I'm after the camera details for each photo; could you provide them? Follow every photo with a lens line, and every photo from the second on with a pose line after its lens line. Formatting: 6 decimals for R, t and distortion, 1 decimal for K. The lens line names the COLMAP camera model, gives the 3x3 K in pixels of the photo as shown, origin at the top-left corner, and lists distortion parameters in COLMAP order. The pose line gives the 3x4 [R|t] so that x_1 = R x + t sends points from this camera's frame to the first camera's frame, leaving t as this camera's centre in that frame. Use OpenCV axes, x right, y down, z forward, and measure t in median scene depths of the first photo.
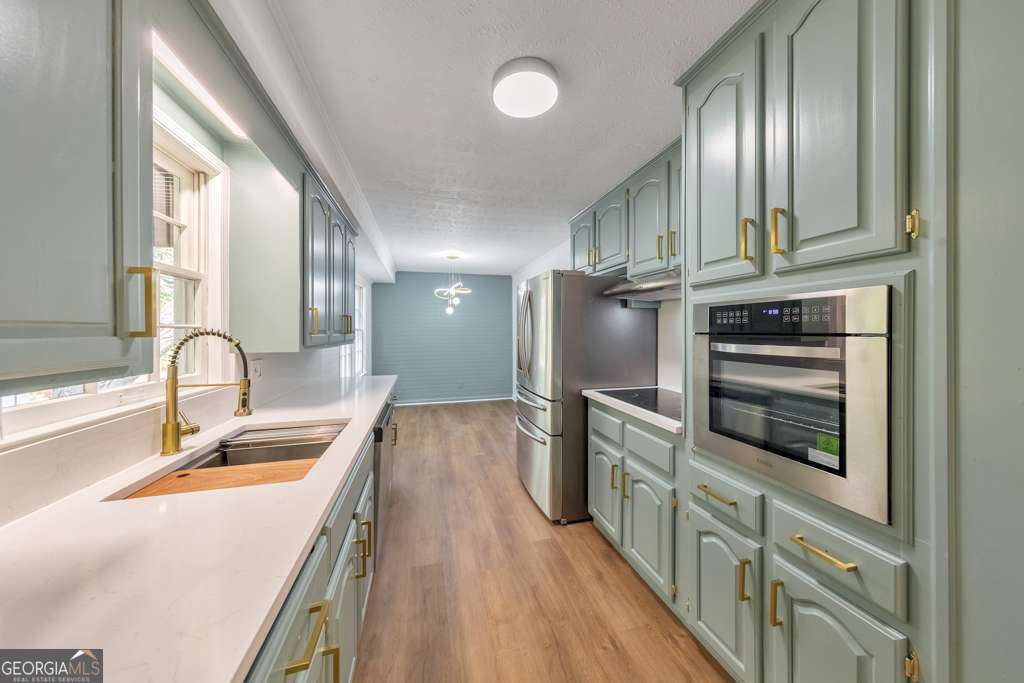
lens RADIAL K [[330.8, 0, 514.5], [0, 330.8, 334.2], [0, 0, 1]] dist [0.000860, -0.000060]
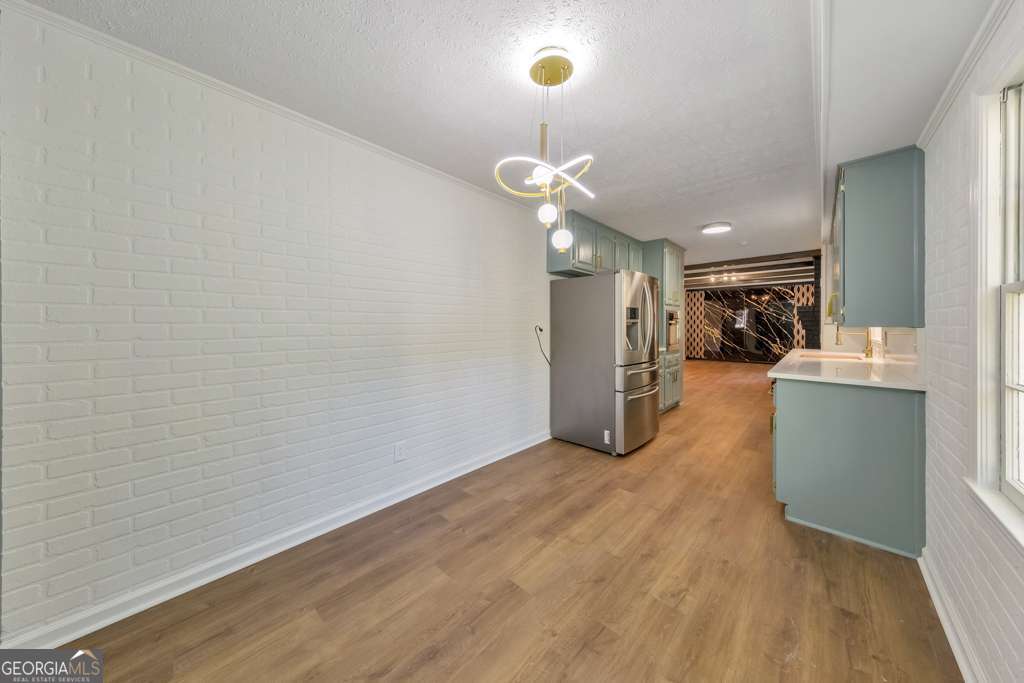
lens RADIAL K [[329.4, 0, 511.3], [0, 329.4, 325.9], [0, 0, 1]] dist [-0.000019, -0.000164]
pose [[-0.519543, -0.002545, 0.854441, -1.130617], [0.009145, 0.999922, 0.008539, 0.025423], [-0.854395, 0.012250, -0.519479, 3.095650]]
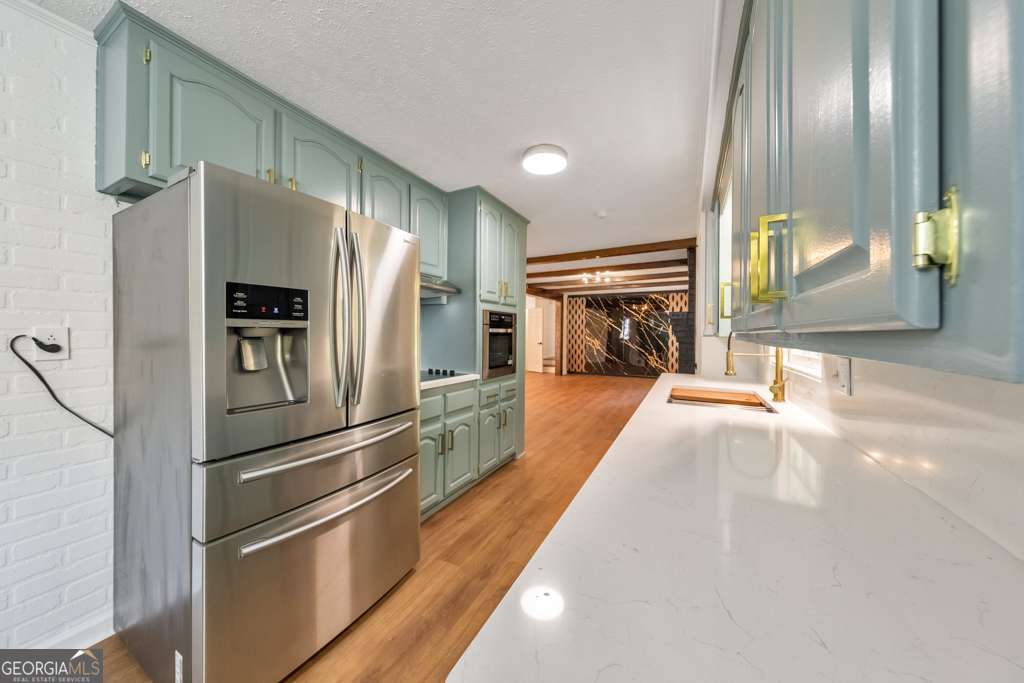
lens RADIAL K [[330.8, 0, 514.5], [0, 330.8, 334.2], [0, 0, 1]] dist [0.000860, -0.000060]
pose [[-0.726589, -0.007012, 0.687037, -0.723305], [-0.001865, 0.999964, 0.008234, 0.031738], [-0.687070, 0.004701, -0.726576, 1.750649]]
